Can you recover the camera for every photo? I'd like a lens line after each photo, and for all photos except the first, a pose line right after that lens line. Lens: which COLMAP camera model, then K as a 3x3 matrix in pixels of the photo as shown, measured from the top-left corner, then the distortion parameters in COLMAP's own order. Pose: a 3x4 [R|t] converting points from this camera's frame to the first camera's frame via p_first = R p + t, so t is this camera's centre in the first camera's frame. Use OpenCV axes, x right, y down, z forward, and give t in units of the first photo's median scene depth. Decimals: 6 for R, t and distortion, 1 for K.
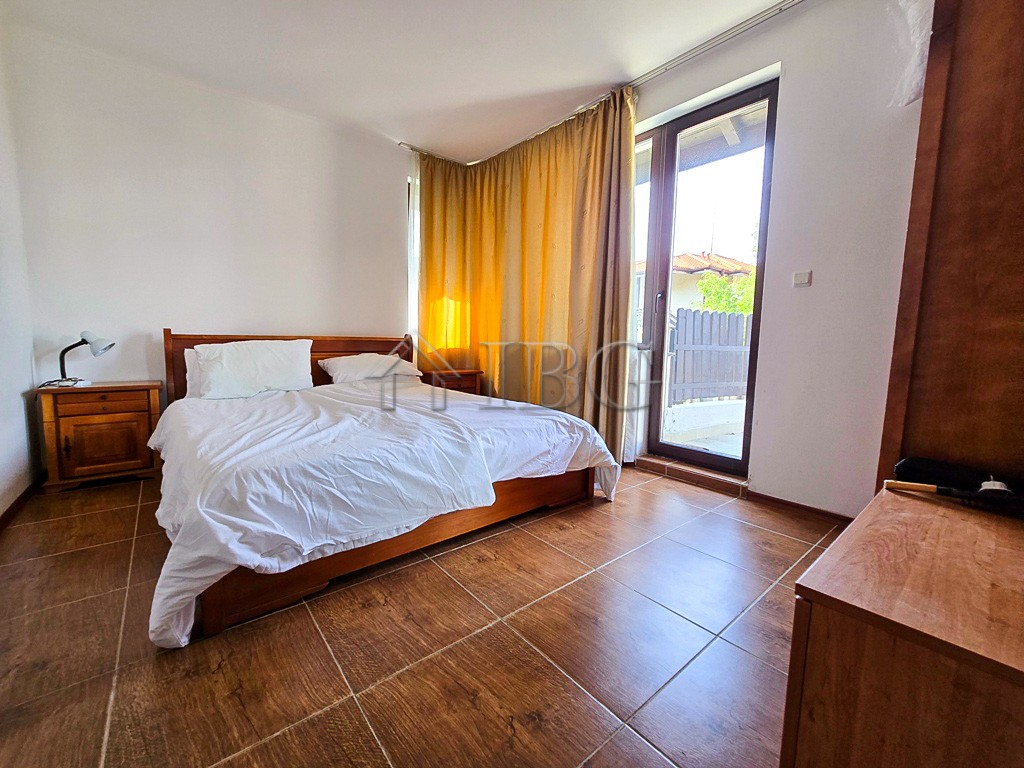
lens RADIAL K [[419.6, 0, 513.5], [0, 419.6, 376.3], [0, 0, 1]] dist [-0.005689, 0.001192]
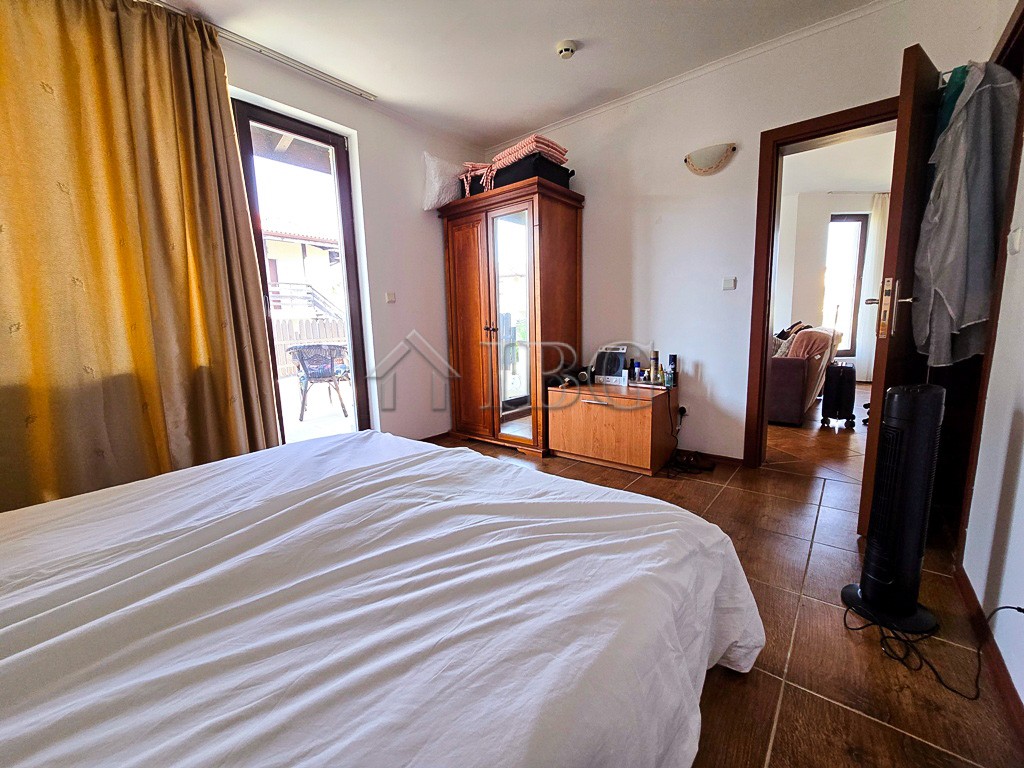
lens RADIAL K [[419.6, 0, 510.3], [0, 419.6, 384.8], [0, 0, 1]] dist [-0.005689, 0.001192]
pose [[-0.194728, -0.154780, 0.968568, -0.790825], [0.112984, 0.977358, 0.178900, -0.130977], [-0.974328, 0.144270, -0.172831, 0.783258]]
